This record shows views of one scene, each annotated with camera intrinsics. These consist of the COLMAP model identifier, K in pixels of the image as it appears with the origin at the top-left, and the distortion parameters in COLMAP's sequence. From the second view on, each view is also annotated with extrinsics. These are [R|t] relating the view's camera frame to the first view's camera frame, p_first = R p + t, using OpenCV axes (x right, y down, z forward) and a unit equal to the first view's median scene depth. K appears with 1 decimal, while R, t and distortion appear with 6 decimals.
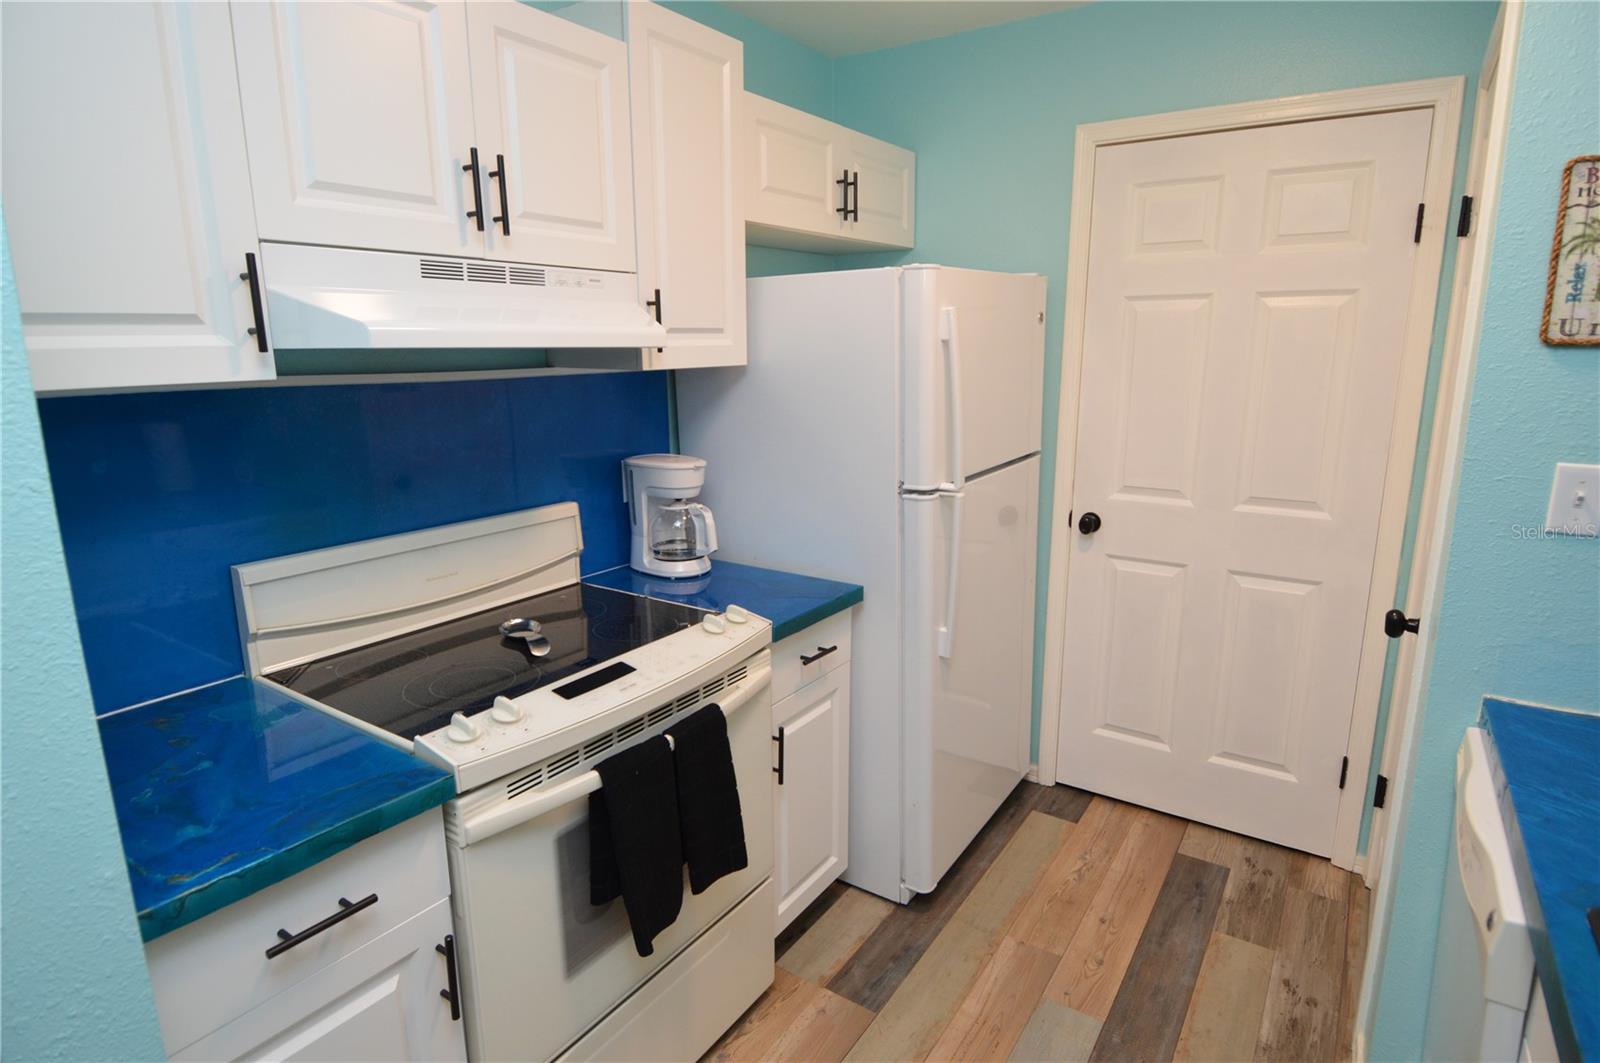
lens RADIAL K [[863.7, 0, 805.5], [0, 863.7, 520.6], [0, 0, 1]] dist [0.019041, -0.028910]
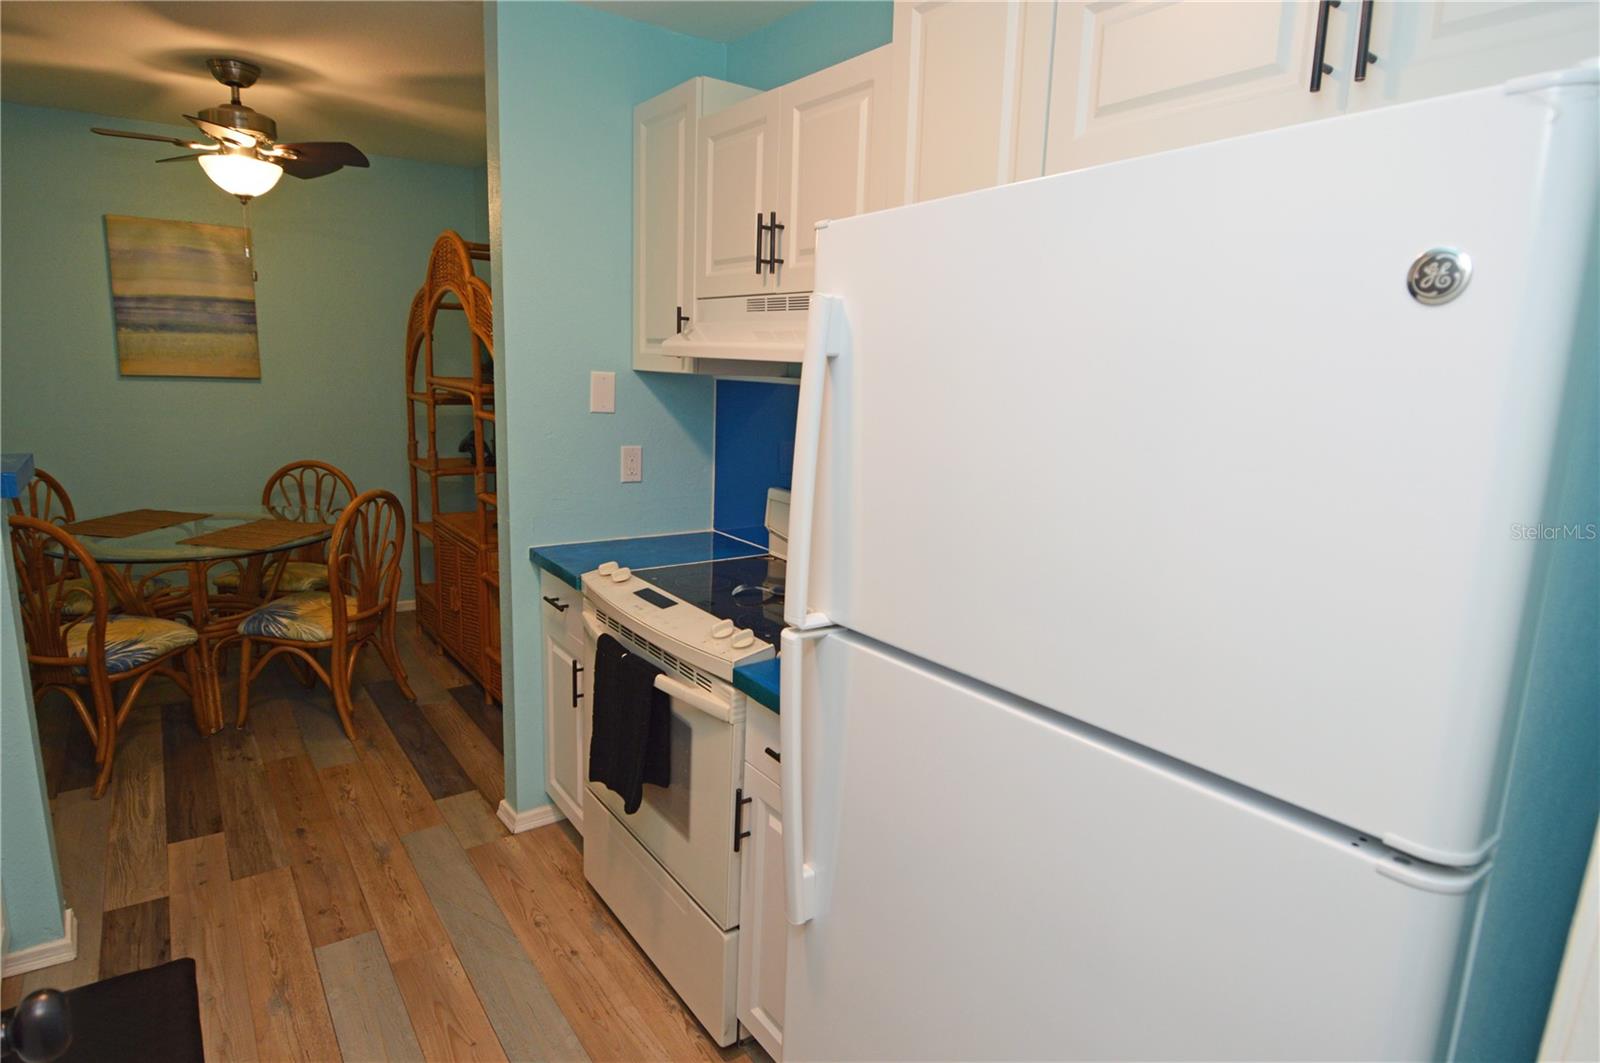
lens RADIAL K [[863.7, 0, 805.5], [0, 863.7, 520.6], [0, 0, 1]] dist [0.019041, -0.028910]
pose [[-0.335033, 0.166242, -0.927425, 0.897219], [-0.227244, 0.940997, 0.250767, -0.318067], [0.914392, 0.294767, -0.277488, 1.514209]]
